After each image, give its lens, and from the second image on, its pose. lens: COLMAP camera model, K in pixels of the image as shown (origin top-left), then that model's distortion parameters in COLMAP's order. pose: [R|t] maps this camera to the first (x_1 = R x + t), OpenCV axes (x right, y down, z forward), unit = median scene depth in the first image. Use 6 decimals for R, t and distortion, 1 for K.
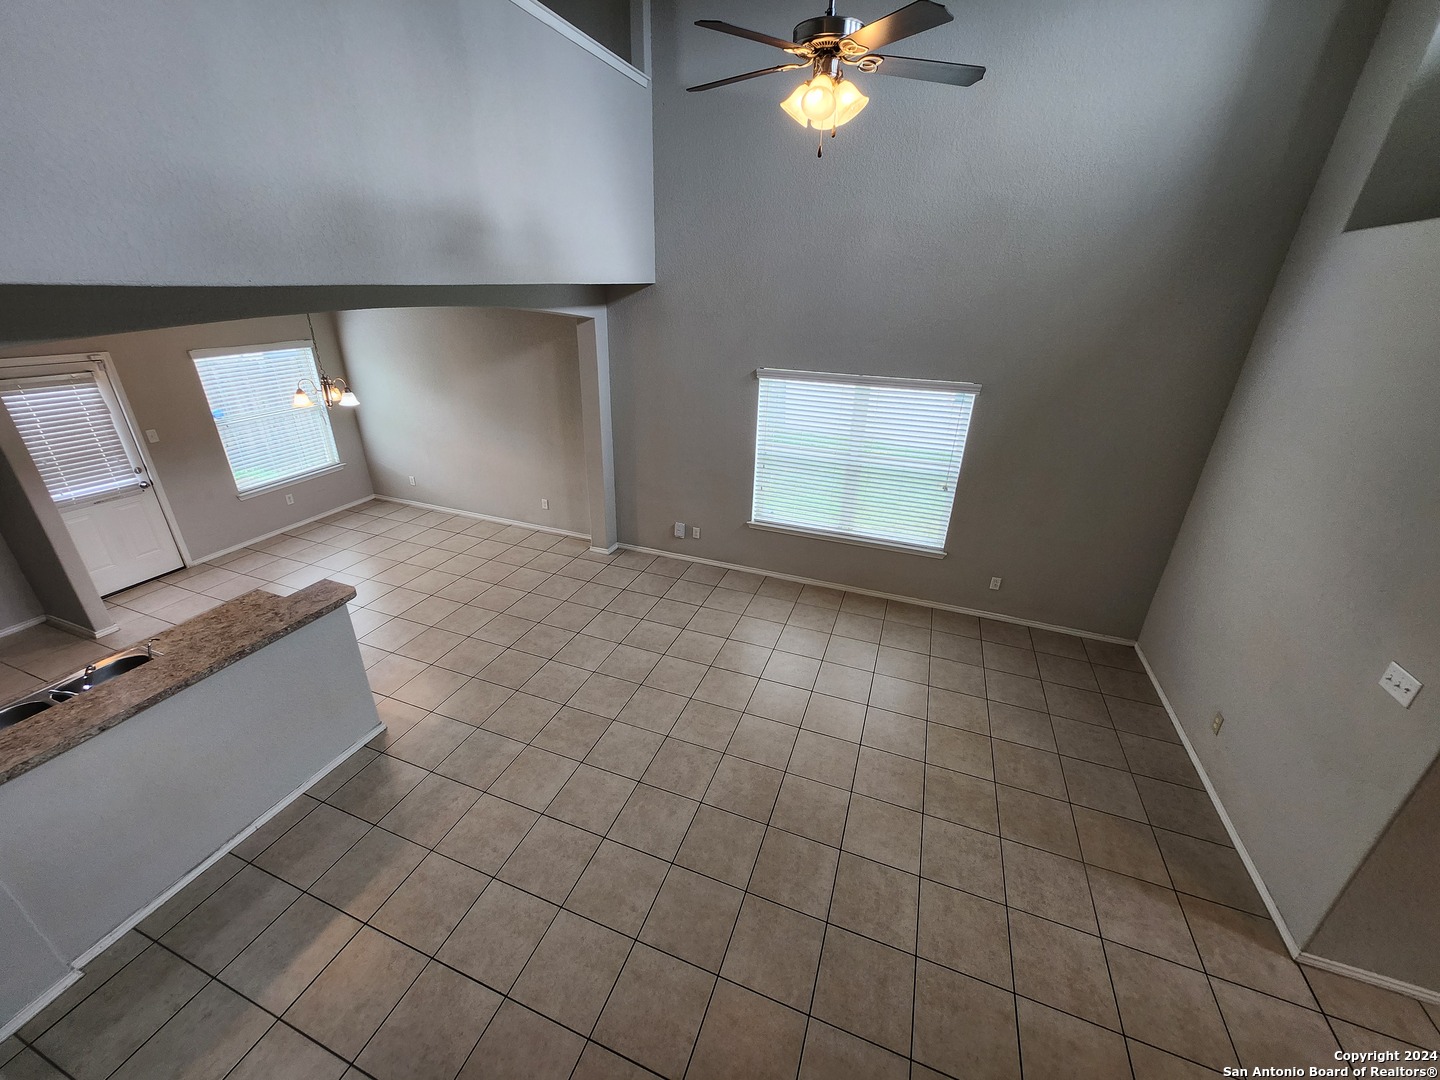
lens RADIAL K [[568.6, 0, 709.3], [0, 568.6, 532.1], [0, 0, 1]] dist [-0.001927, 0.001646]
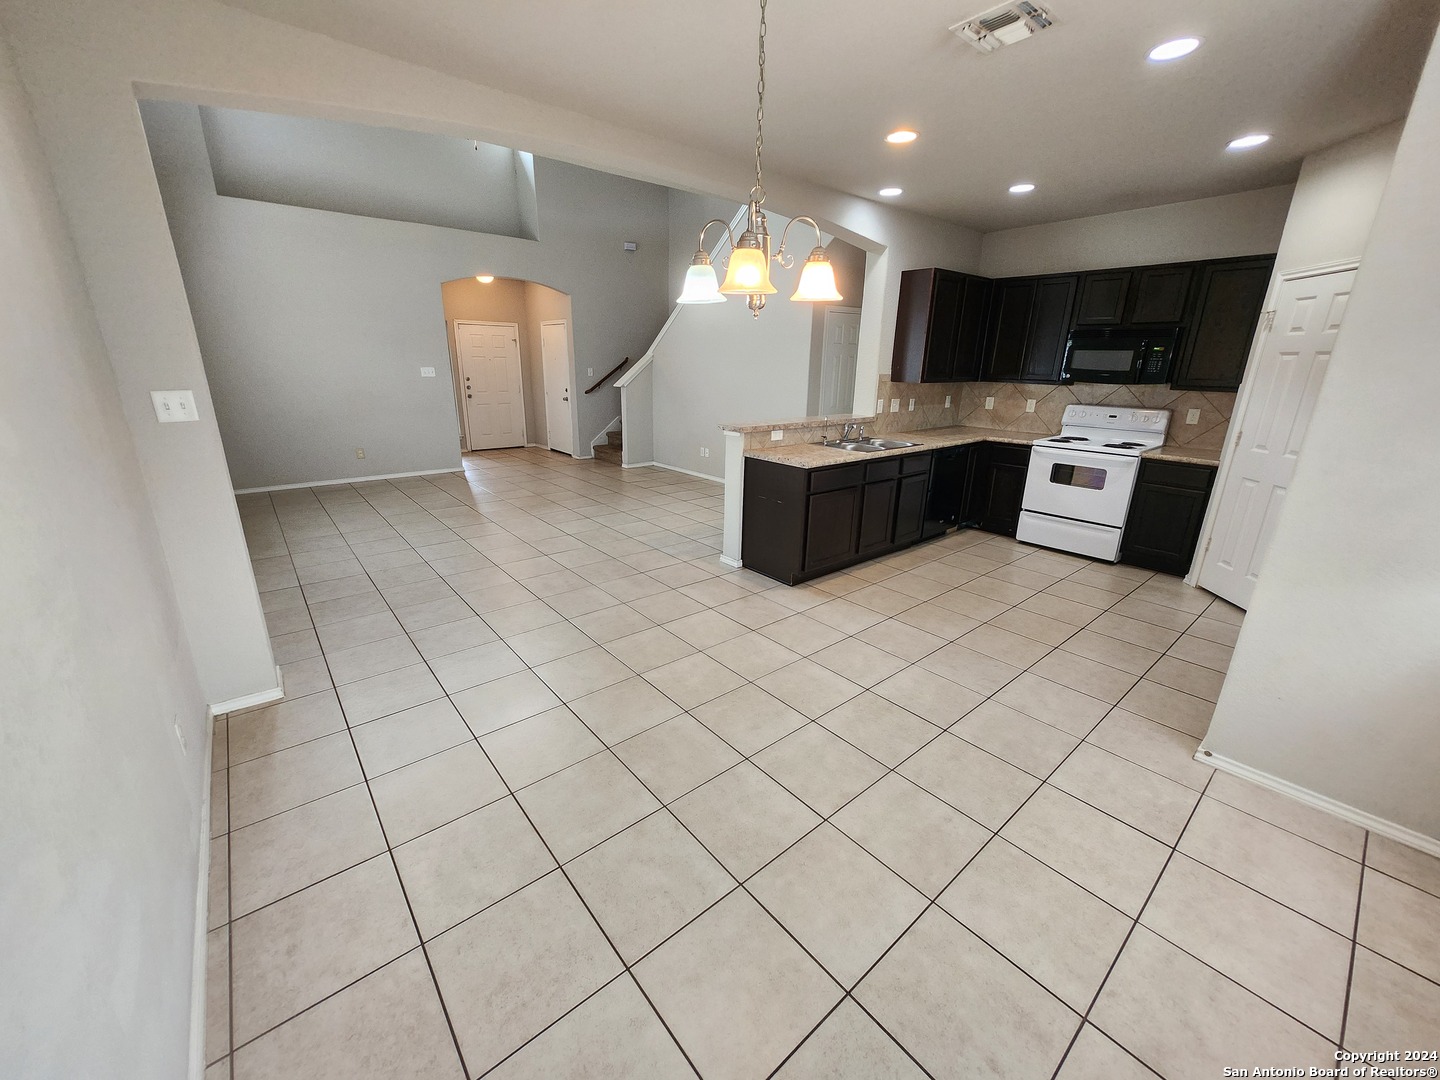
lens RADIAL K [[568.6, 0, 705.4], [0, 568.6, 534.5], [0, 0, 1]] dist [-0.001927, 0.001646]
pose [[-0.865255, -0.175250, 0.469704, -0.819298], [0.178281, 0.768107, 0.615002, -0.327847], [-0.468562, 0.615872, -0.633365, 1.301455]]
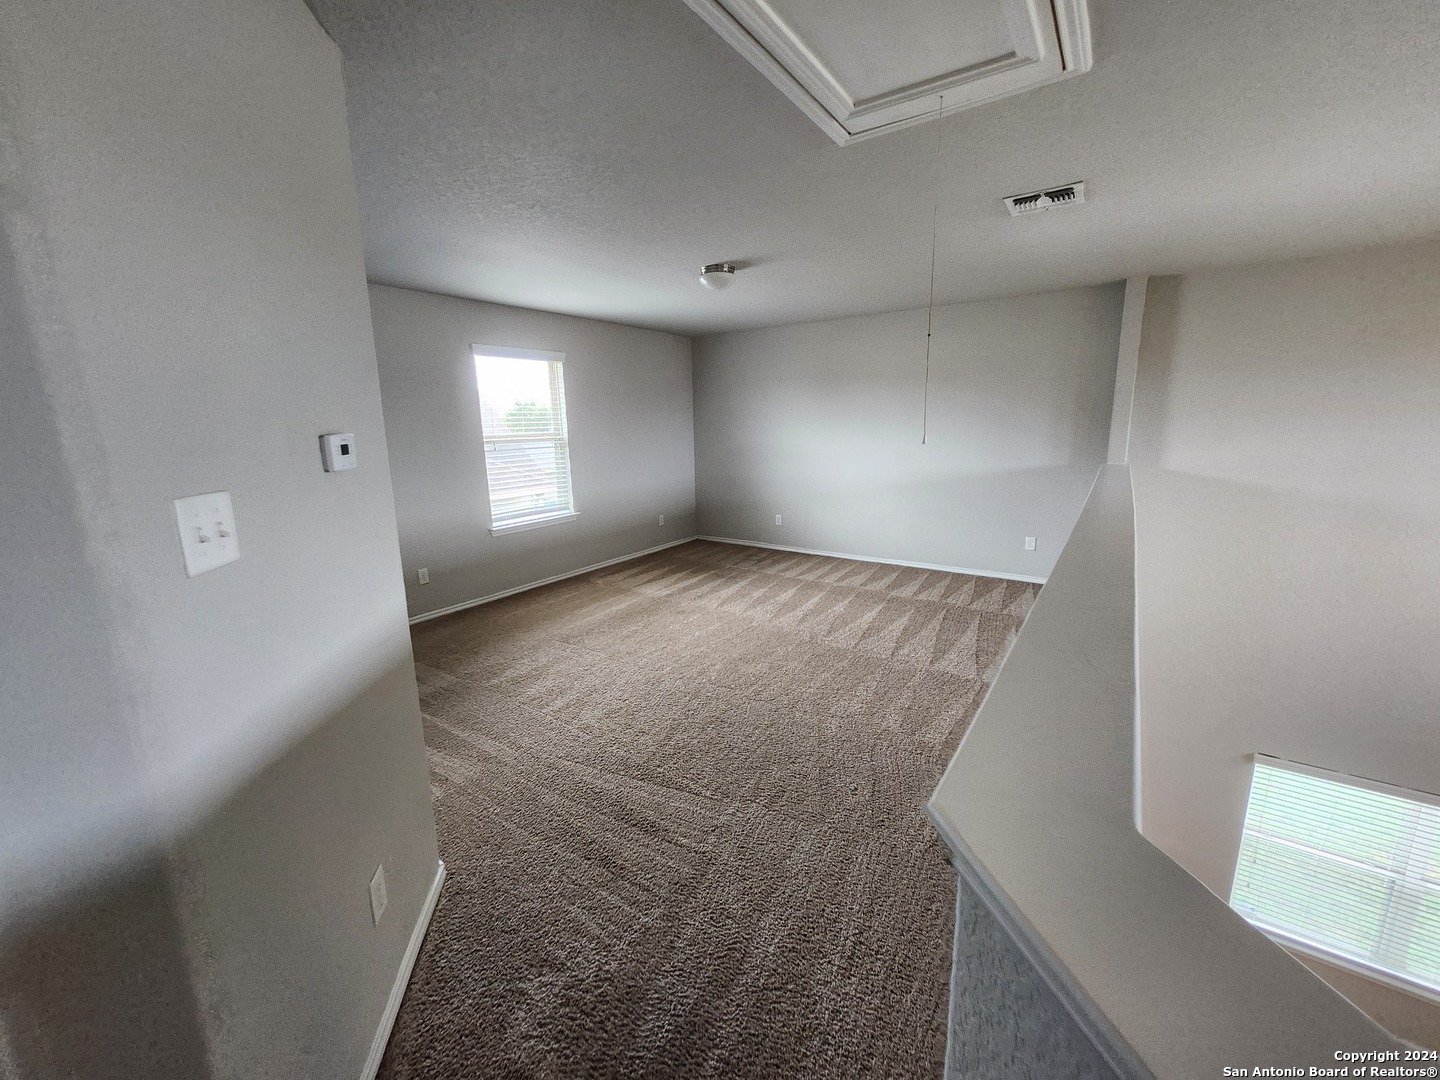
lens RADIAL K [[568.6, 0, 706.1], [0, 568.6, 533.0], [0, 0, 1]] dist [-0.001927, 0.001646]
pose [[0.967468, 0.007829, -0.252871, -0.495628], [-0.063412, 0.975119, -0.212418, -0.378565], [0.244916, 0.221542, 0.943894, -0.073849]]
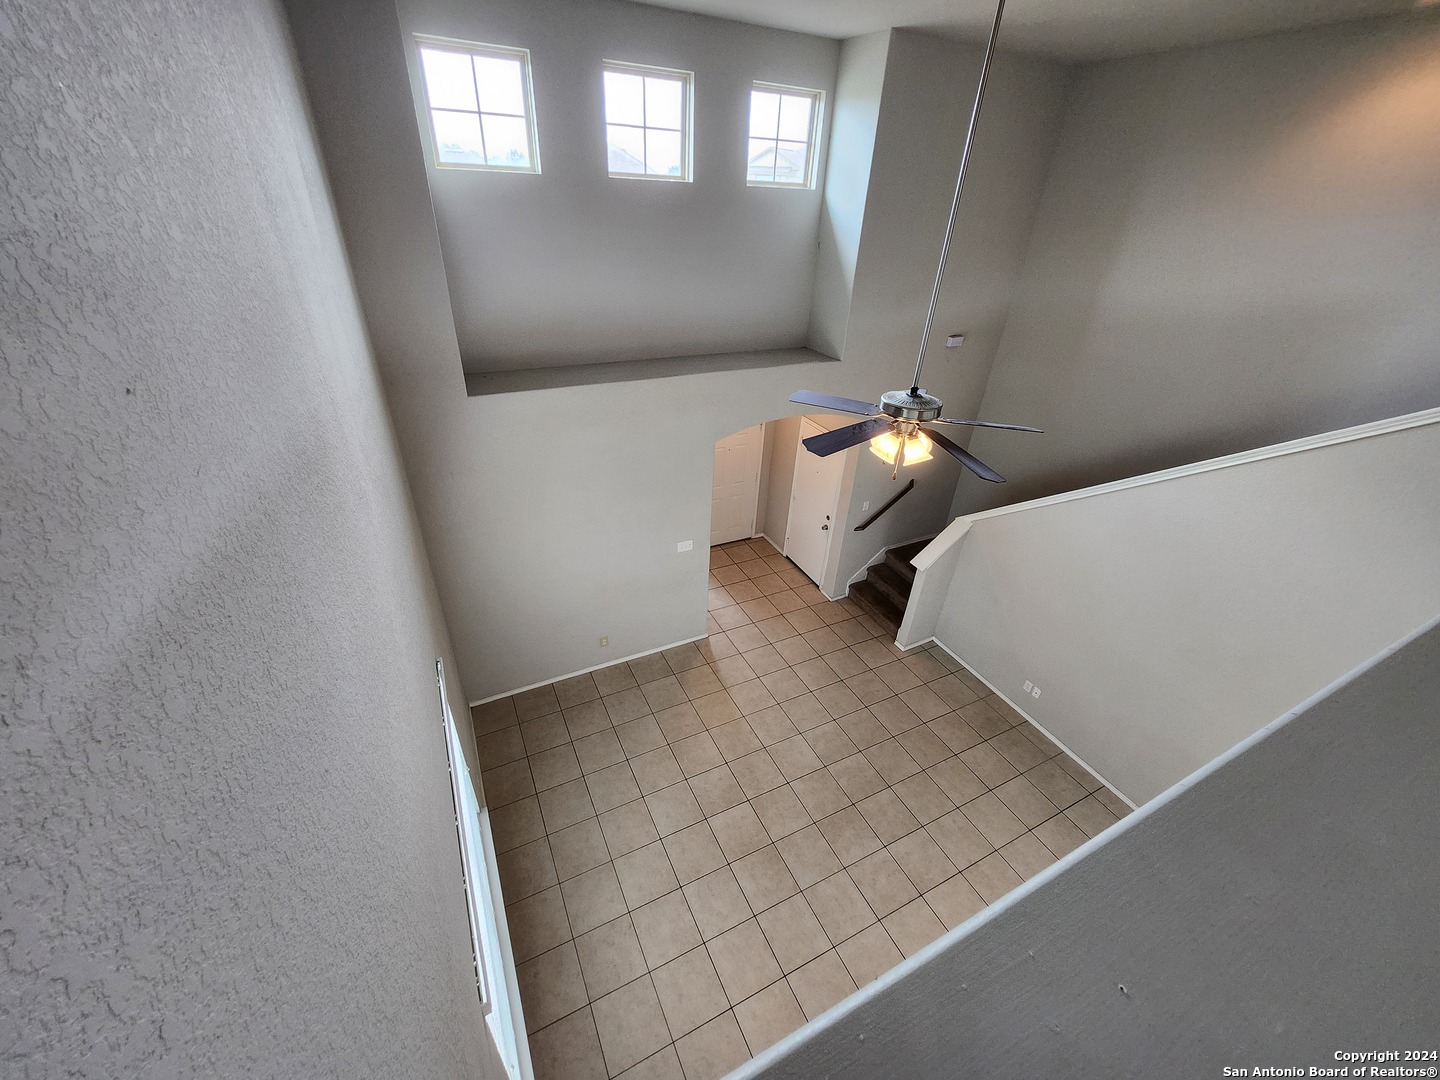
lens RADIAL K [[568.6, 0, 708.7], [0, 568.6, 529.8], [0, 0, 1]] dist [-0.001927, 0.001646]
pose [[-0.729552, -0.393267, 0.559549, -0.112674], [0.230147, 0.629263, 0.742335, -0.740469], [-0.644039, 0.670350, -0.368570, 0.827614]]
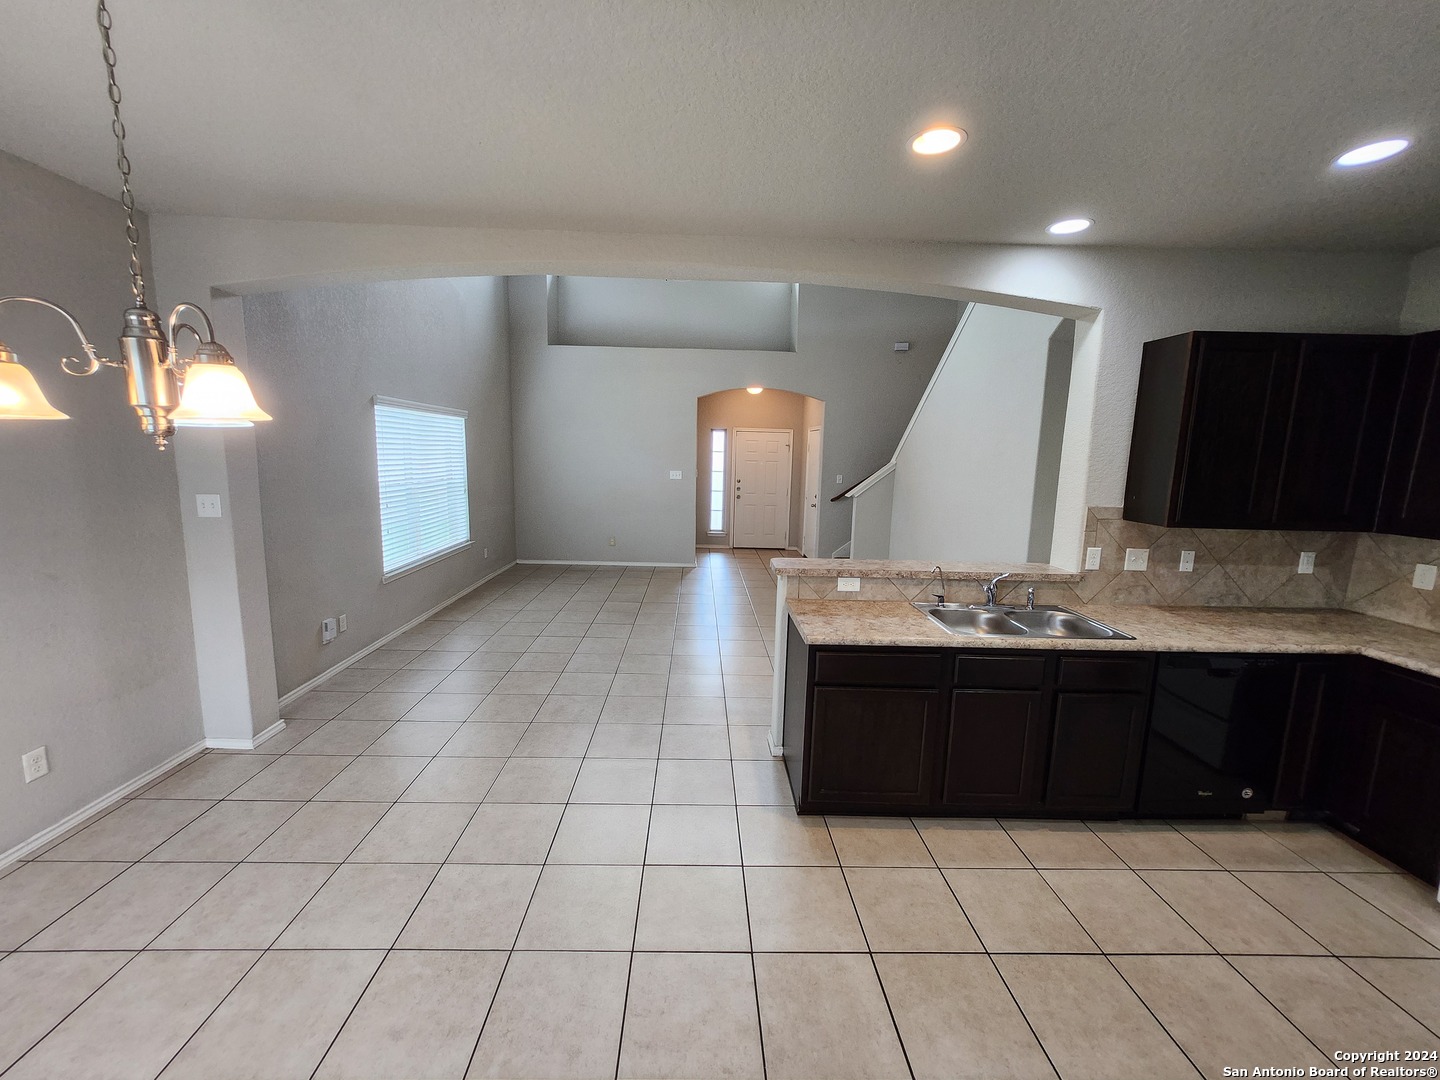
lens RADIAL K [[568.6, 0, 707.4], [0, 568.6, 532.2], [0, 0, 1]] dist [-0.001927, 0.001646]
pose [[-0.370811, -0.157160, 0.915314, -0.968475], [0.351144, 0.888687, 0.294844, -0.175492], [-0.859766, 0.430739, -0.274349, 0.888326]]
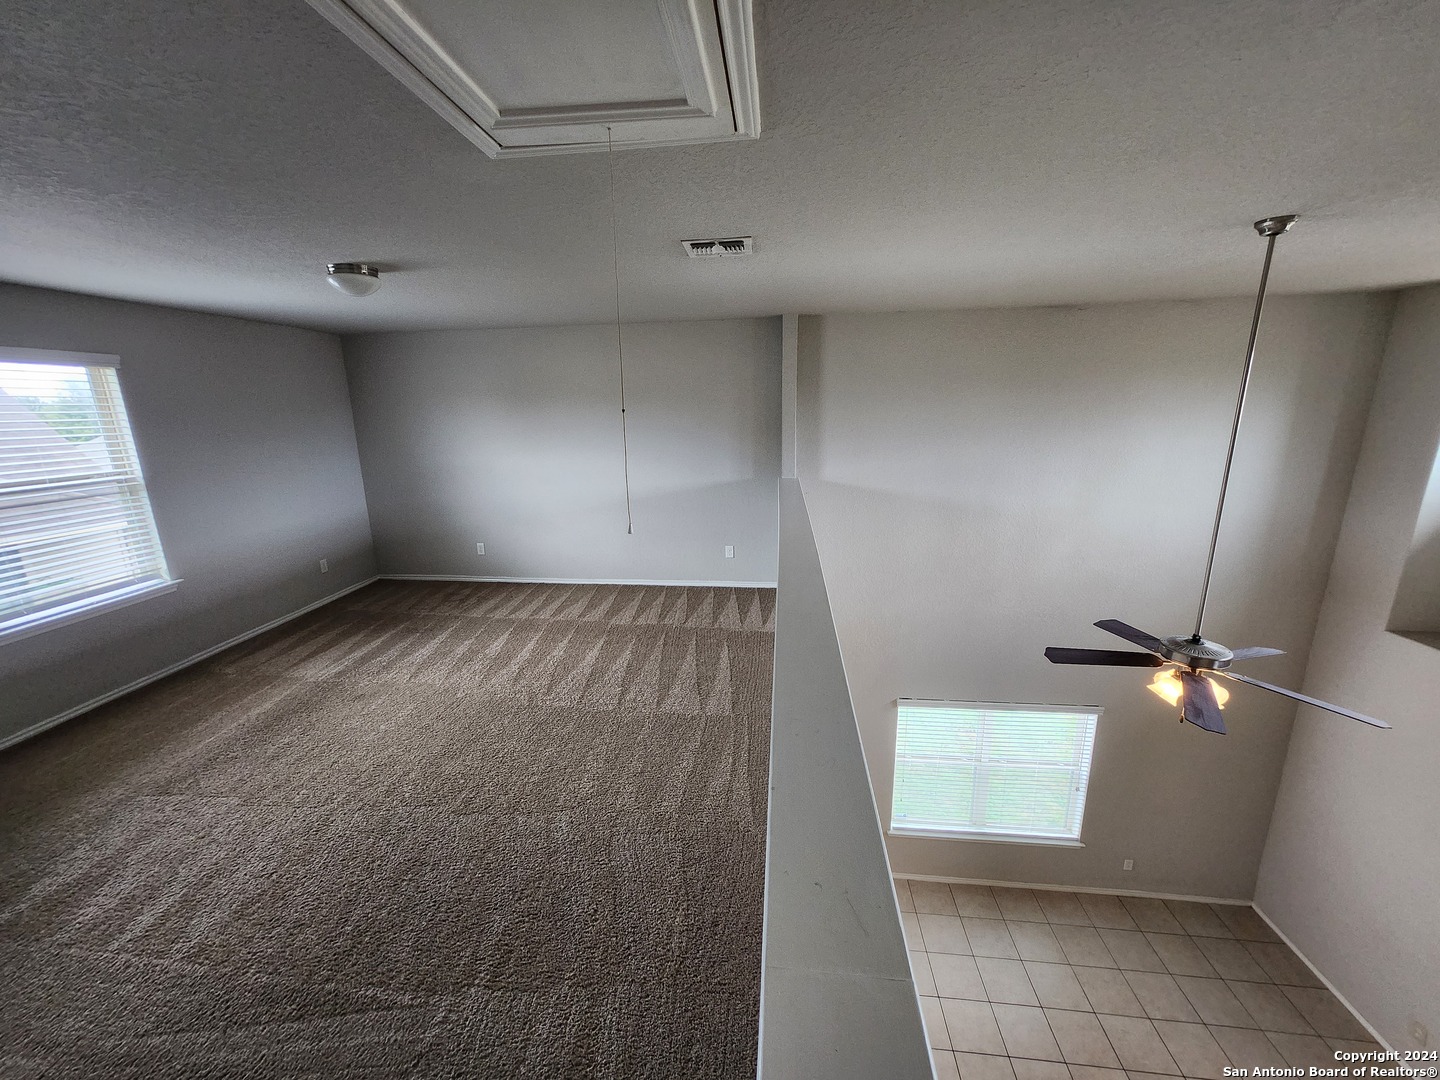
lens RADIAL K [[568.6, 0, 704.7], [0, 568.6, 533.6], [0, 0, 1]] dist [-0.001927, 0.001646]
pose [[0.968834, -0.094891, 0.228815, -0.485739], [0.136678, 0.975159, -0.174310, -0.458052], [-0.206590, 0.200151, 0.957737, -0.018575]]
